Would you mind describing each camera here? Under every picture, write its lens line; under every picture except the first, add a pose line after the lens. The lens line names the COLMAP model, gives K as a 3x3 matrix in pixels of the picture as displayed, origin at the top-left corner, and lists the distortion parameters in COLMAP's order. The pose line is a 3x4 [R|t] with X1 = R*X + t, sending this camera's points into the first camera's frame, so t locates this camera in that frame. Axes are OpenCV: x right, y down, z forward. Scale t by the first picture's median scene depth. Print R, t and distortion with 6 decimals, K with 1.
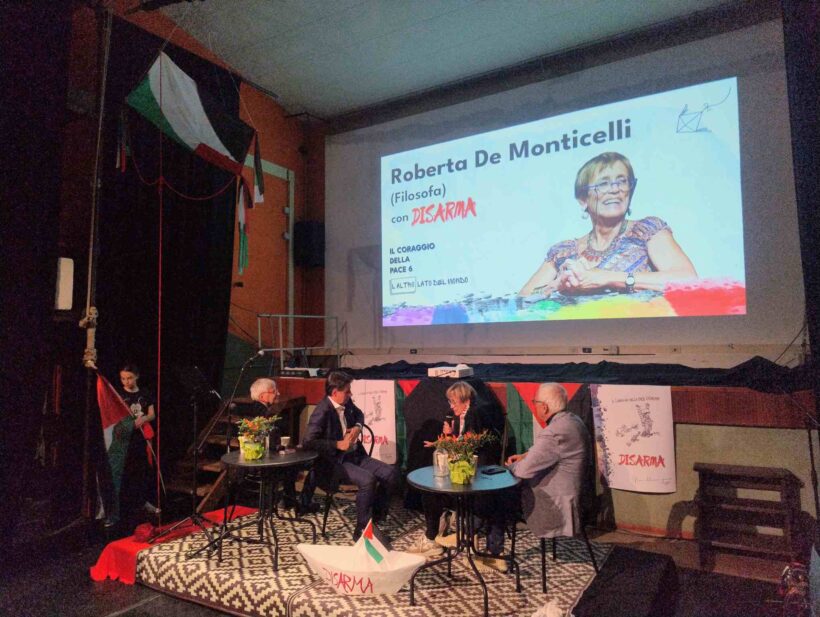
lens RADIAL K [[555.7, 0, 413.6], [0, 555.7, 308.4], [0, 0, 1]] dist [0.031263, -0.024935]
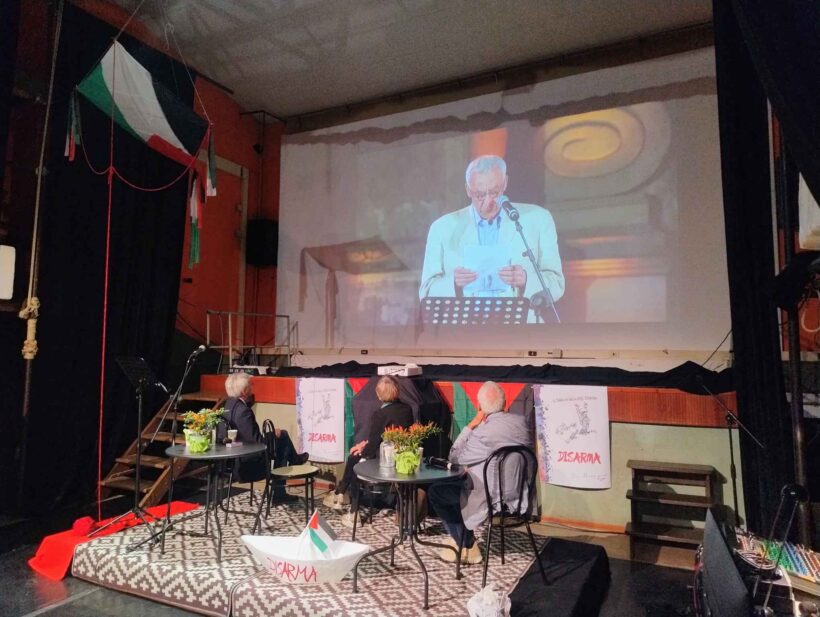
lens RADIAL K [[555.7, 0, 406.2], [0, 555.7, 307.9], [0, 0, 1]] dist [0.031263, -0.024935]
pose [[0.997100, 0.025862, 0.071569, 0.003206], [-0.025109, 0.999620, -0.011403, 0.013262], [-0.071837, 0.009573, 0.997370, -0.023135]]
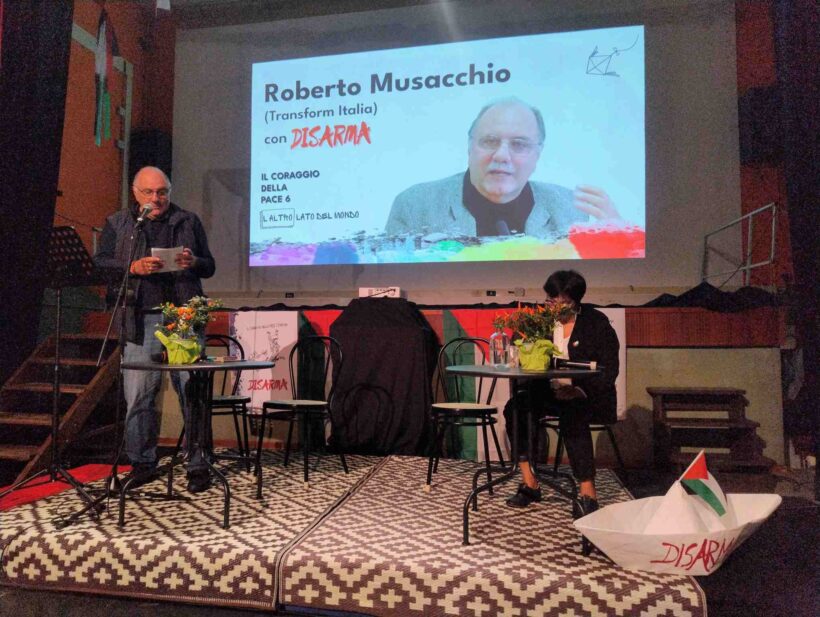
lens RADIAL K [[555.7, 0, 408.4], [0, 555.7, 308.5], [0, 0, 1]] dist [0.031263, -0.024935]
pose [[0.940885, 0.034948, 0.336918, -0.221685], [-0.039766, 0.999182, 0.007409, 0.161228], [-0.336383, -0.020369, 0.941505, 0.257495]]
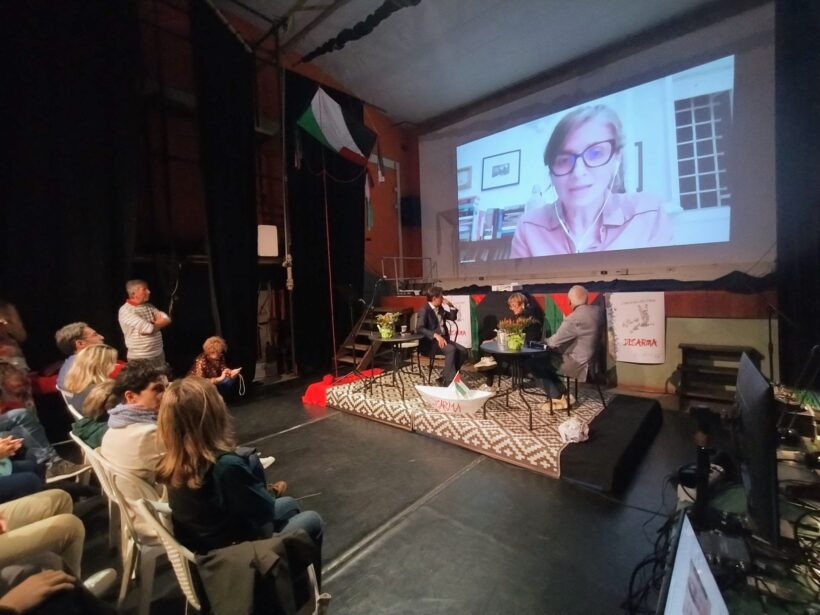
lens RADIAL K [[367.8, 0, 412.0], [0, 367.8, 306.4], [0, 0, 1]] dist [-0.002775, 0.001833]
pose [[0.982951, -0.016445, -0.183130, -0.006651], [0.040351, 0.991006, 0.127592, 0.032314], [0.179385, -0.132806, 0.974774, -0.046834]]
